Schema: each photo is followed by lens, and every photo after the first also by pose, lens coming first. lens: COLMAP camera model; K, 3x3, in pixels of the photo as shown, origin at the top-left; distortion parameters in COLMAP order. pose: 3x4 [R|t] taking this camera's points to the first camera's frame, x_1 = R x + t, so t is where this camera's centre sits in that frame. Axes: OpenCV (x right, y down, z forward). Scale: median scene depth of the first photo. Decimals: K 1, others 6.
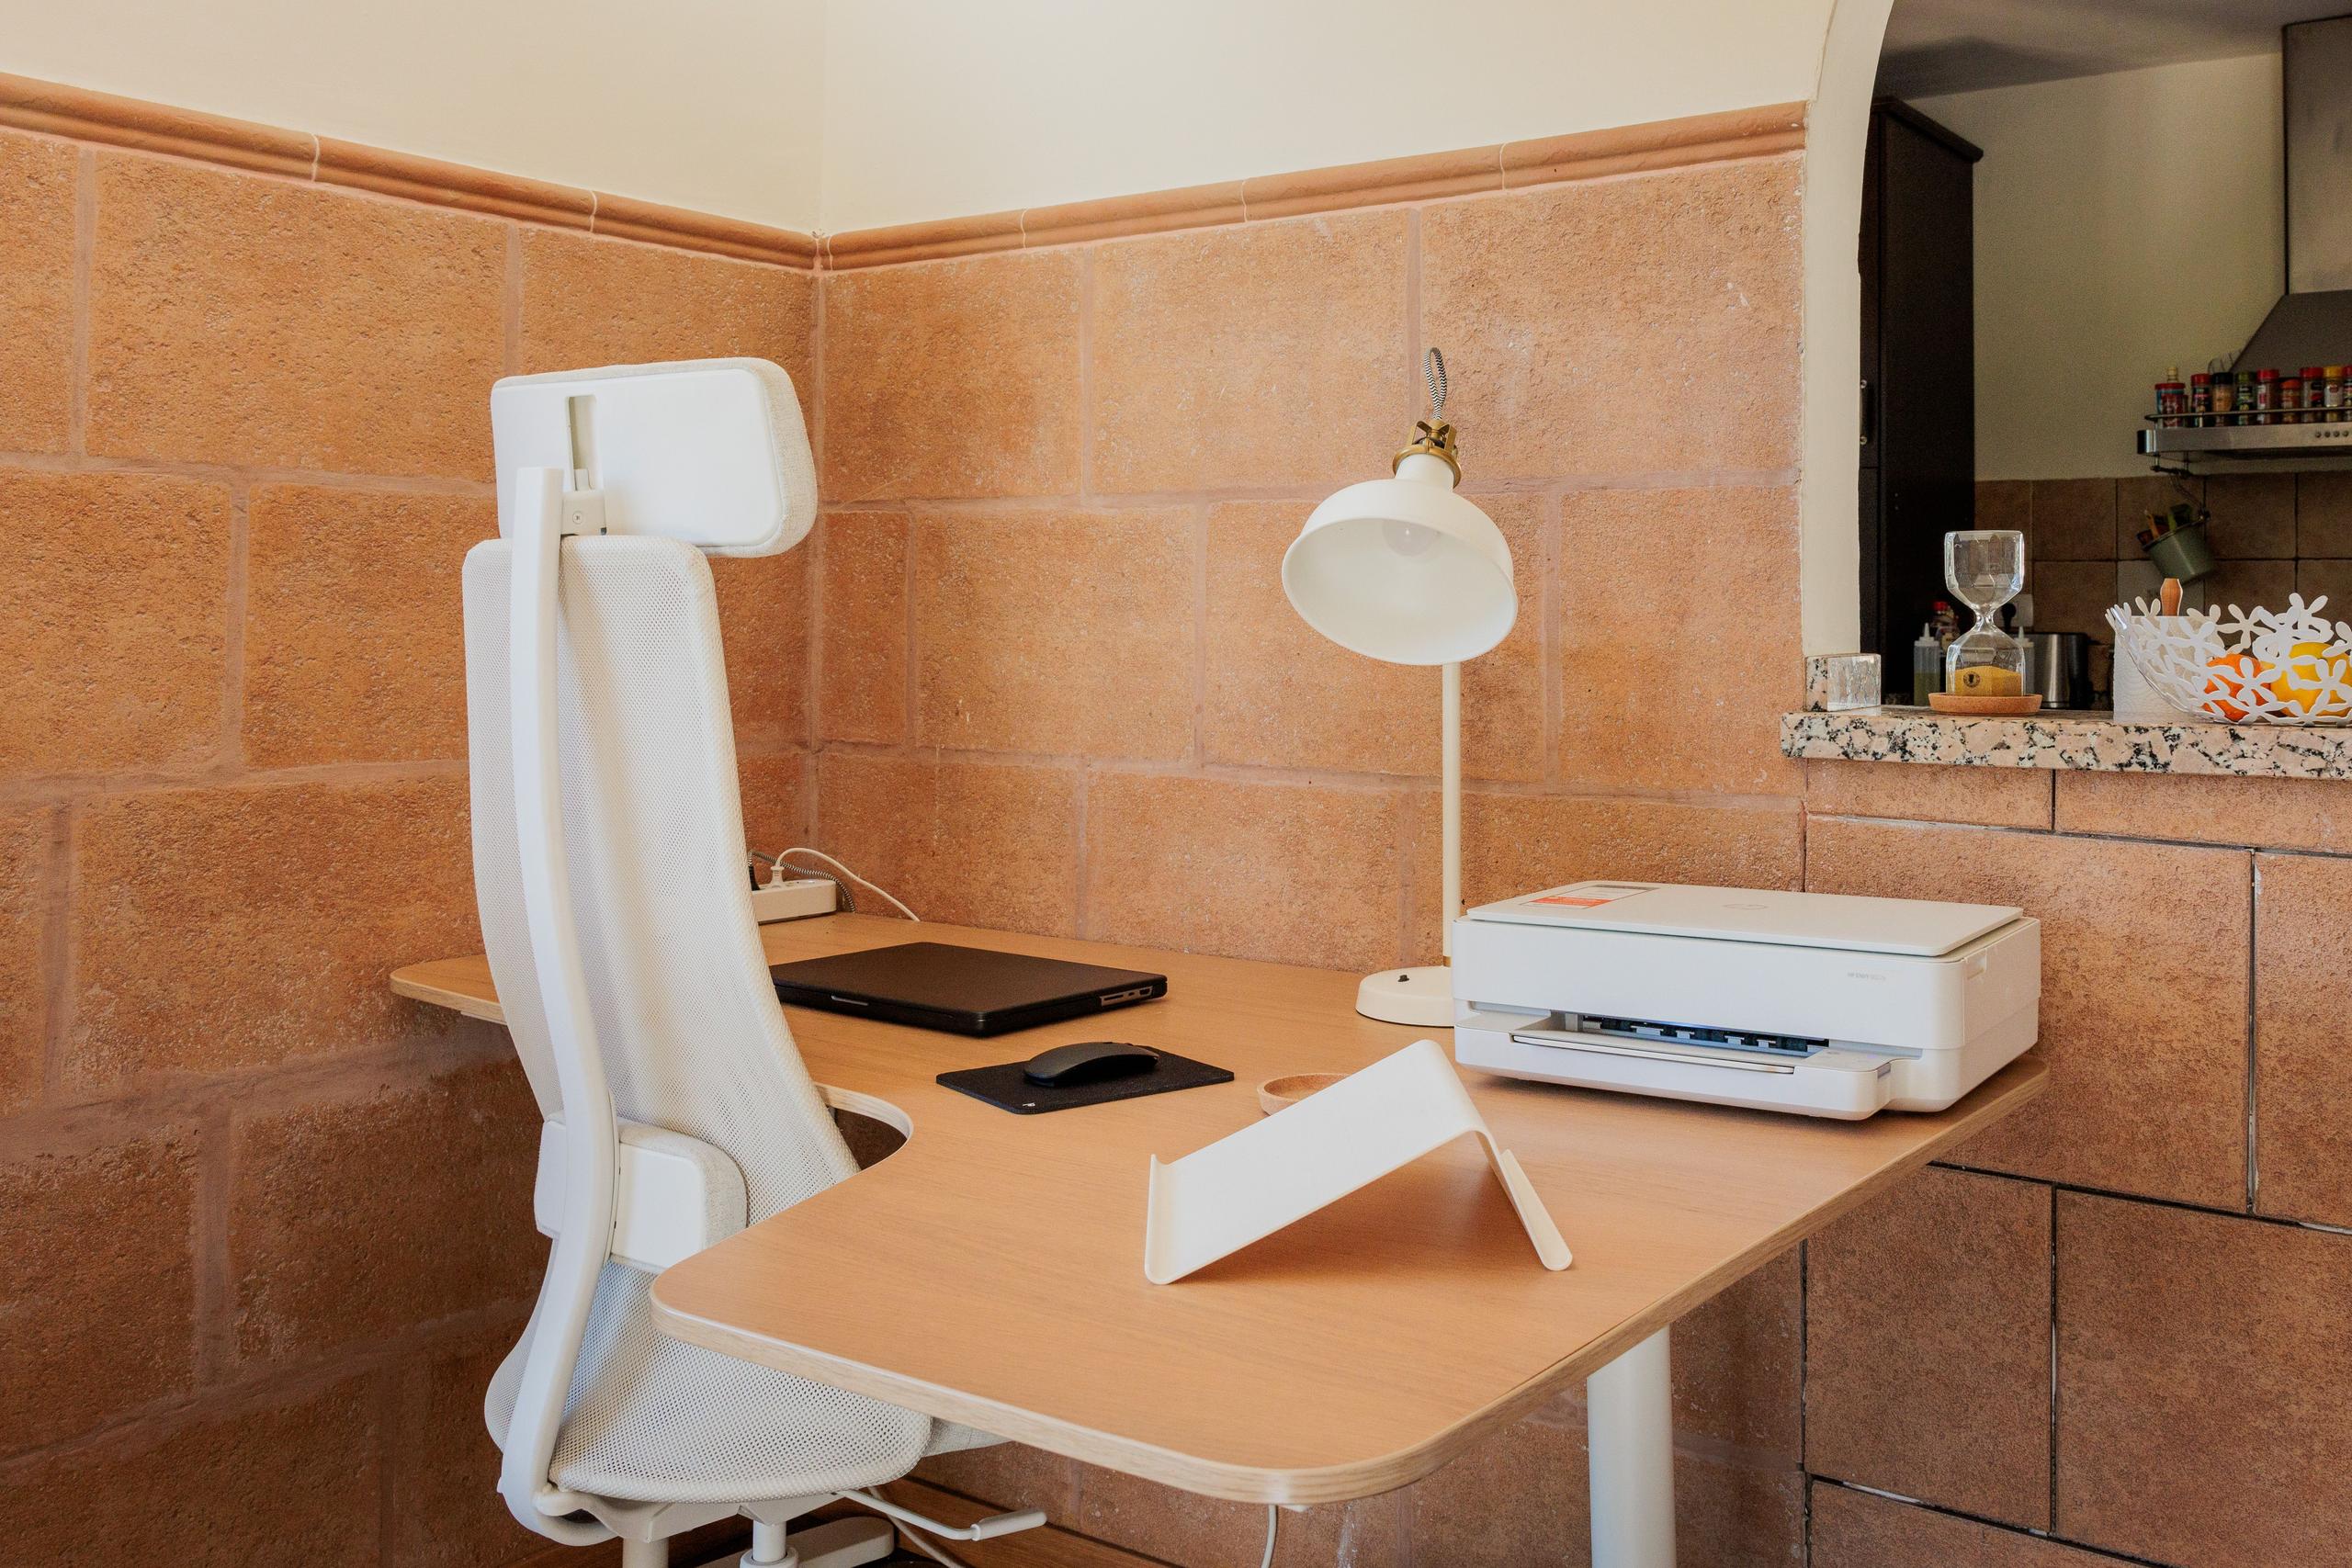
lens RADIAL K [[1987.4, 0, 1219.3], [0, 1987.4, 557.7], [0, 0, 1]] dist [0.008286, 0.001705]
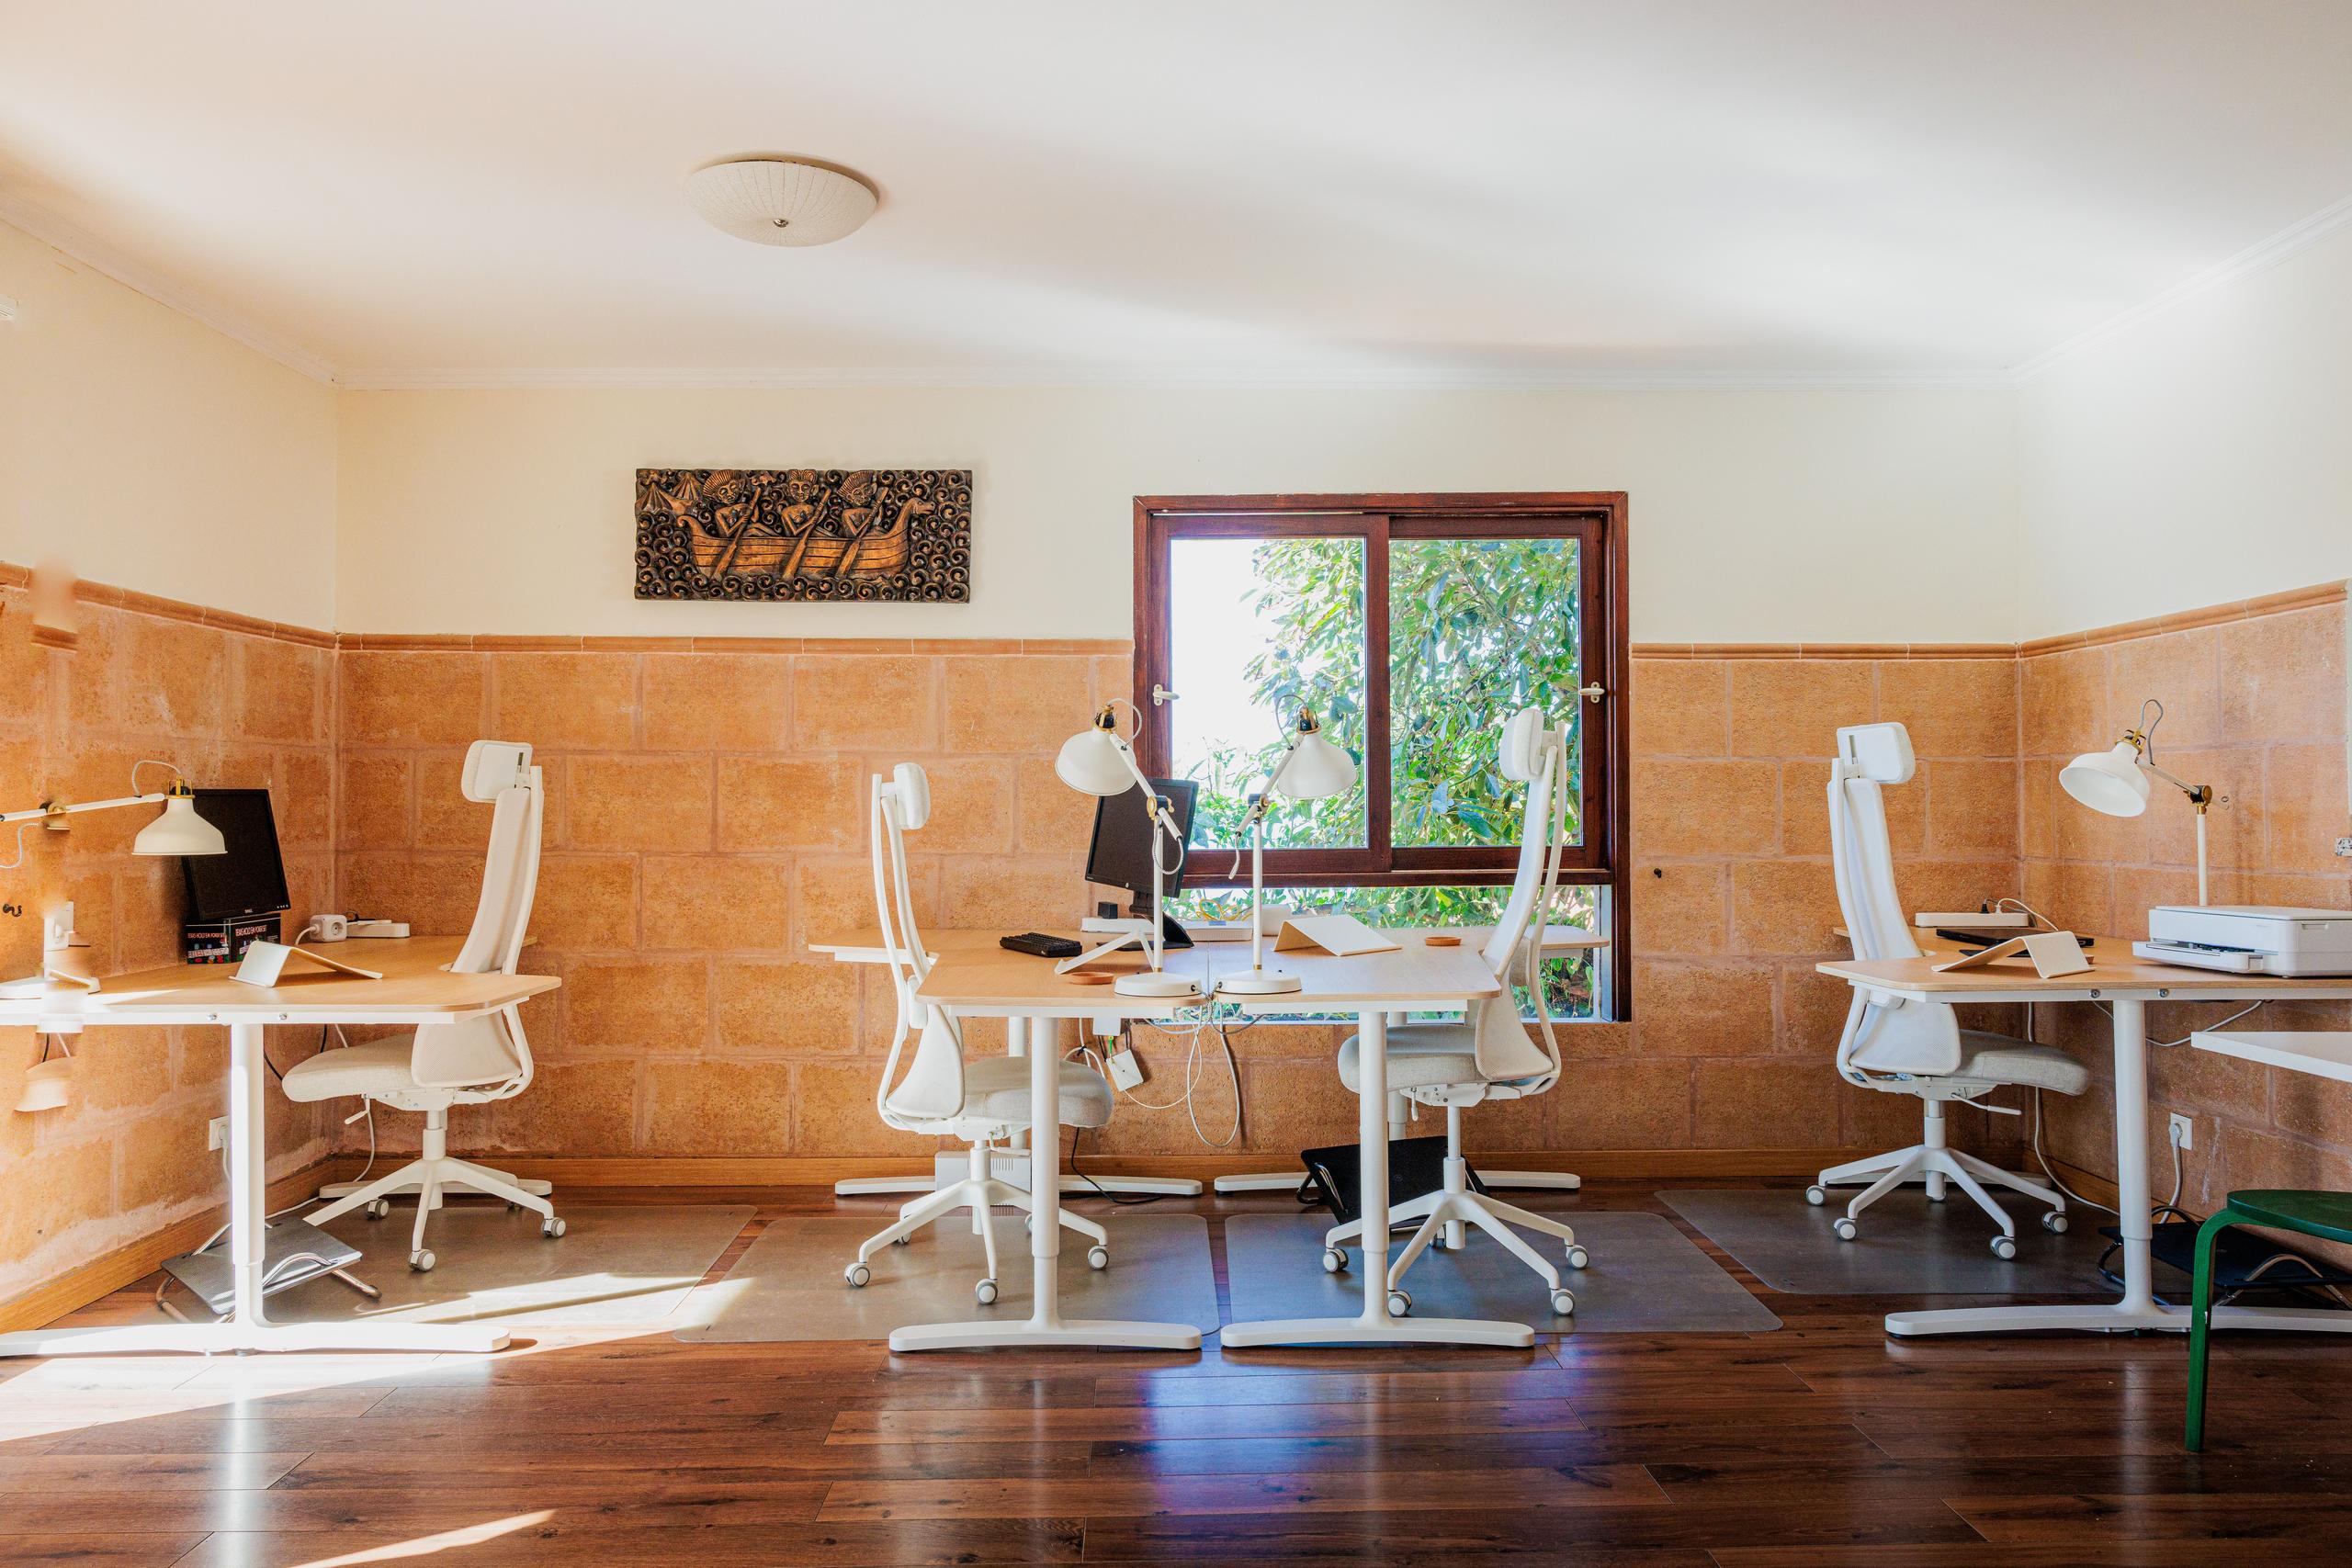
lens RADIAL K [[1771.9, 0, 1175.0], [0, 1771.9, 772.2], [0, 0, 1]] dist [-0.007195, 0.013415]
pose [[0.593766, -0.027041, -0.804183, 1.140027], [0.030377, 0.999476, -0.011179, -0.019325], [0.804064, -0.017791, 0.594276, -1.357393]]
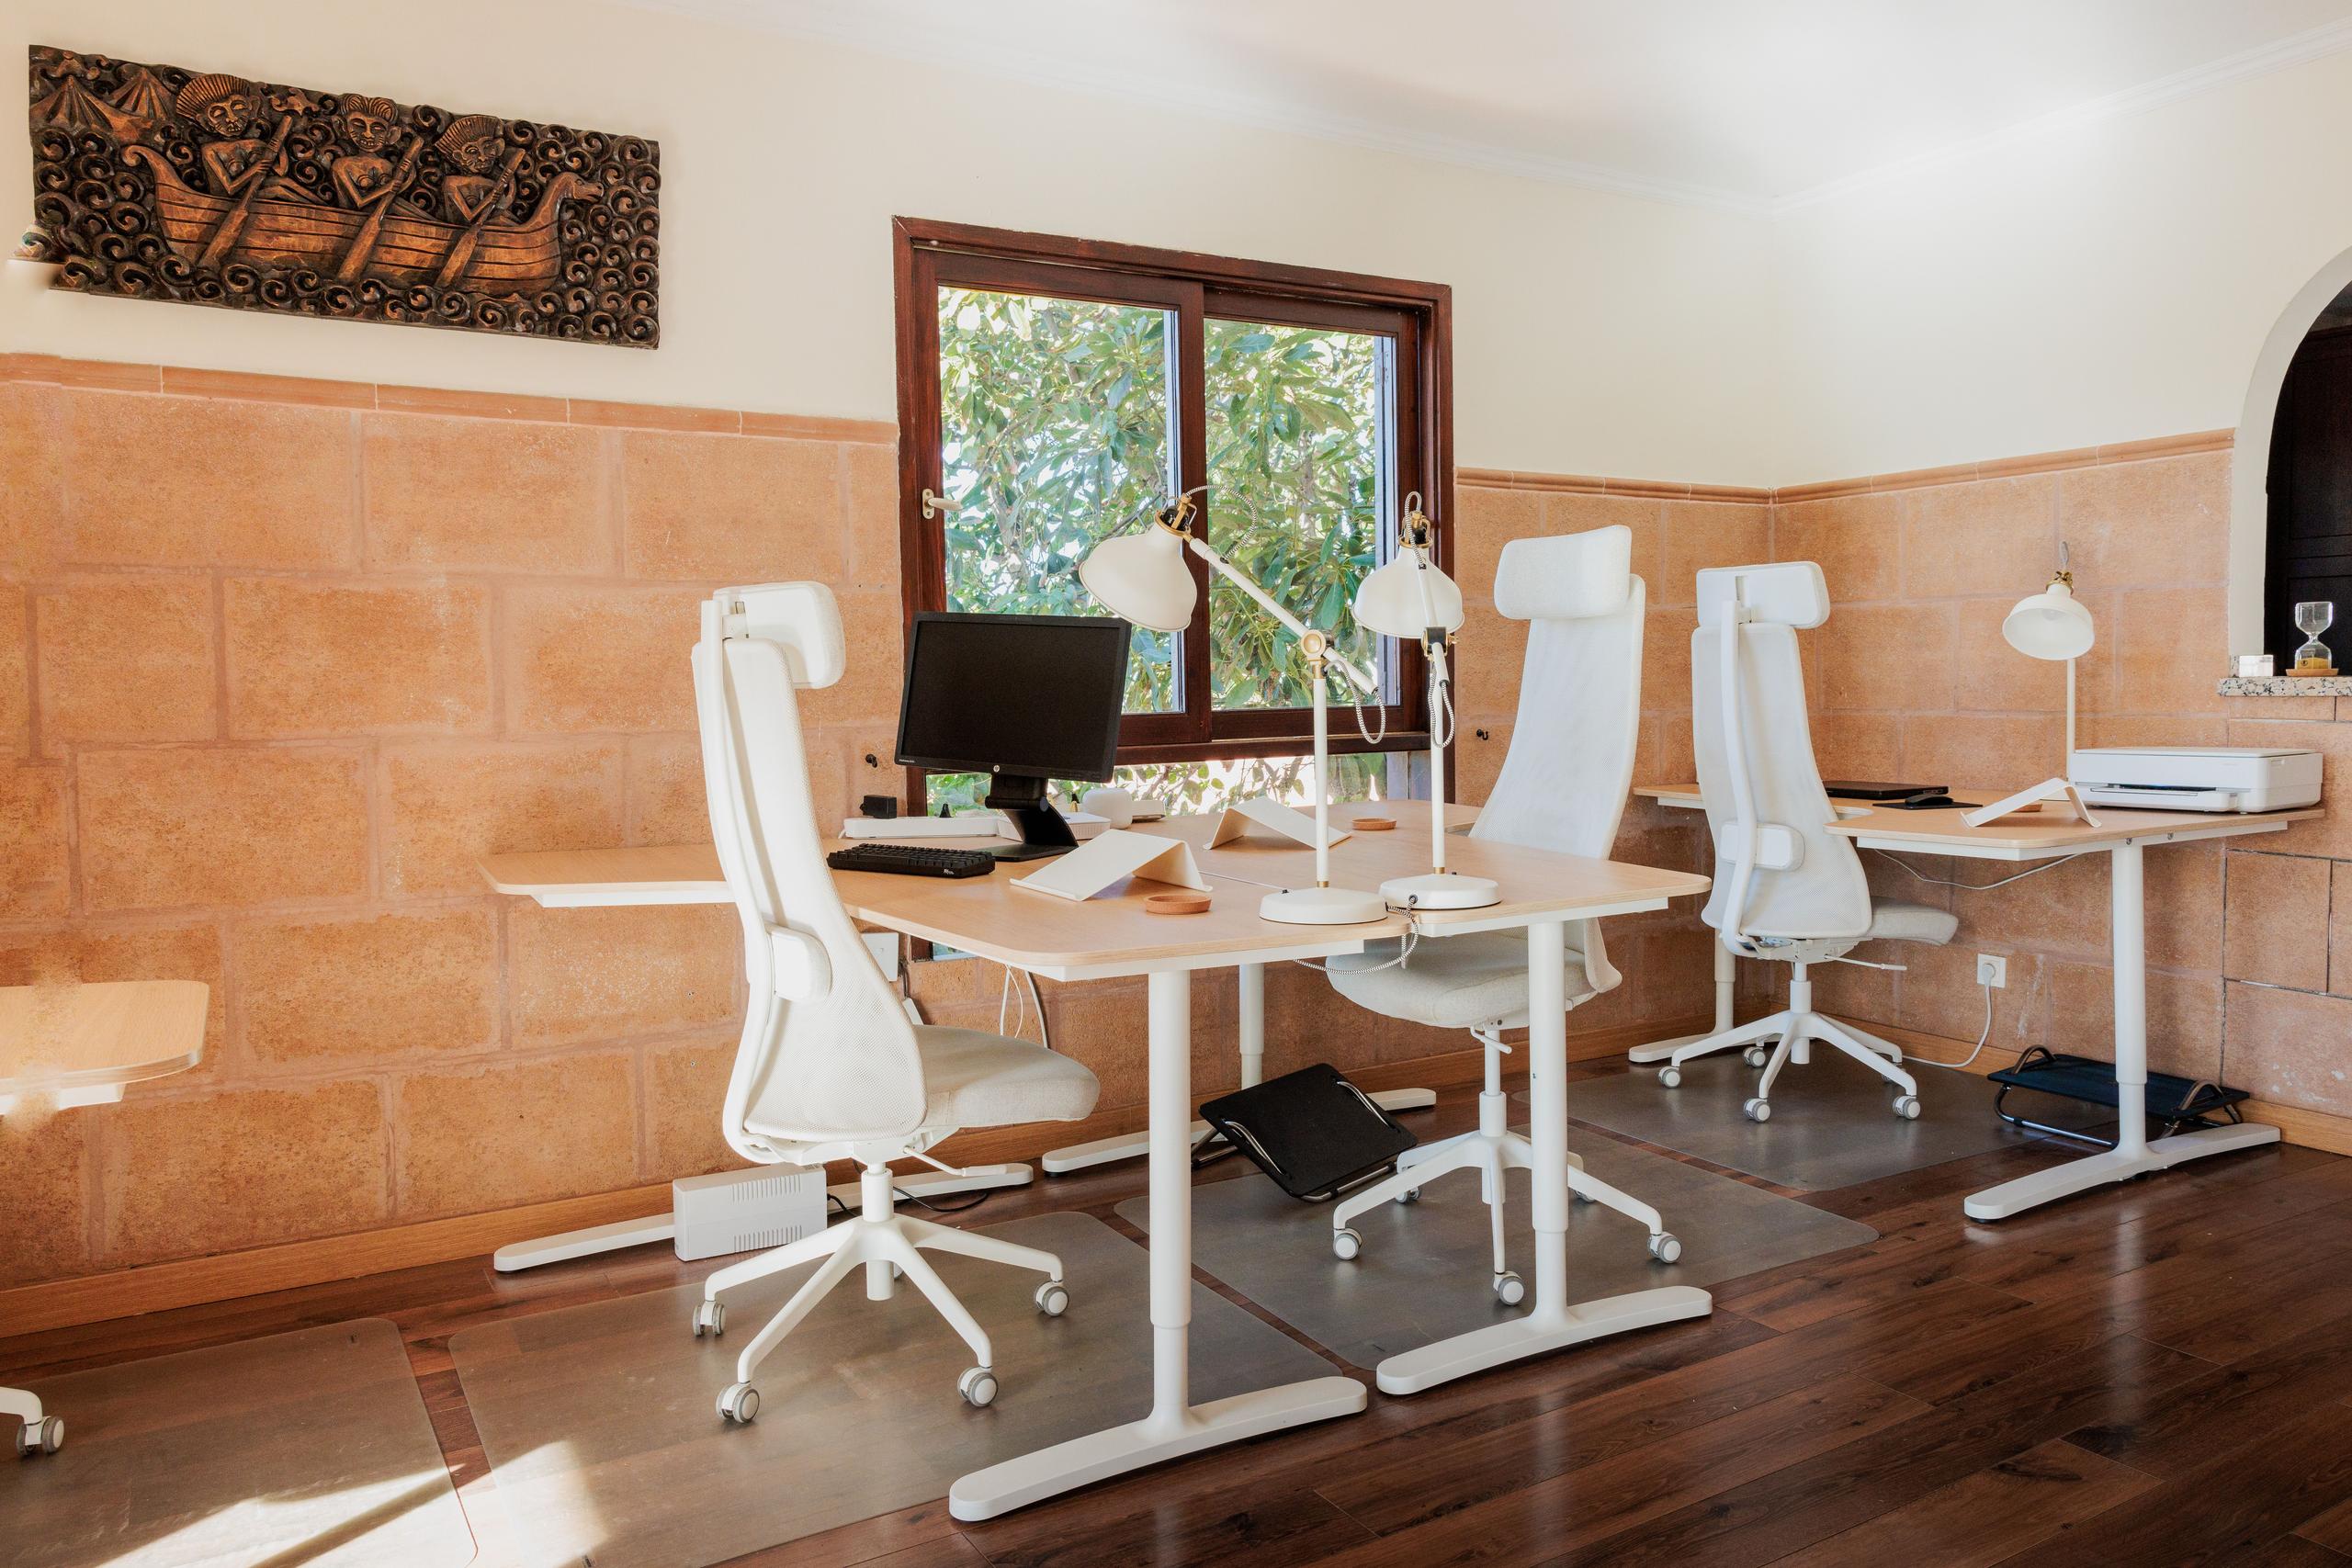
lens RADIAL K [[1771.9, 0, 1188.2], [0, 1771.9, 784.4], [0, 0, 1]] dist [-0.007195, 0.013415]
pose [[0.934481, -0.001397, -0.356011, -0.130883], [0.031960, 0.996284, 0.079981, -0.008316], [0.354576, -0.086118, 0.931053, -1.499780]]
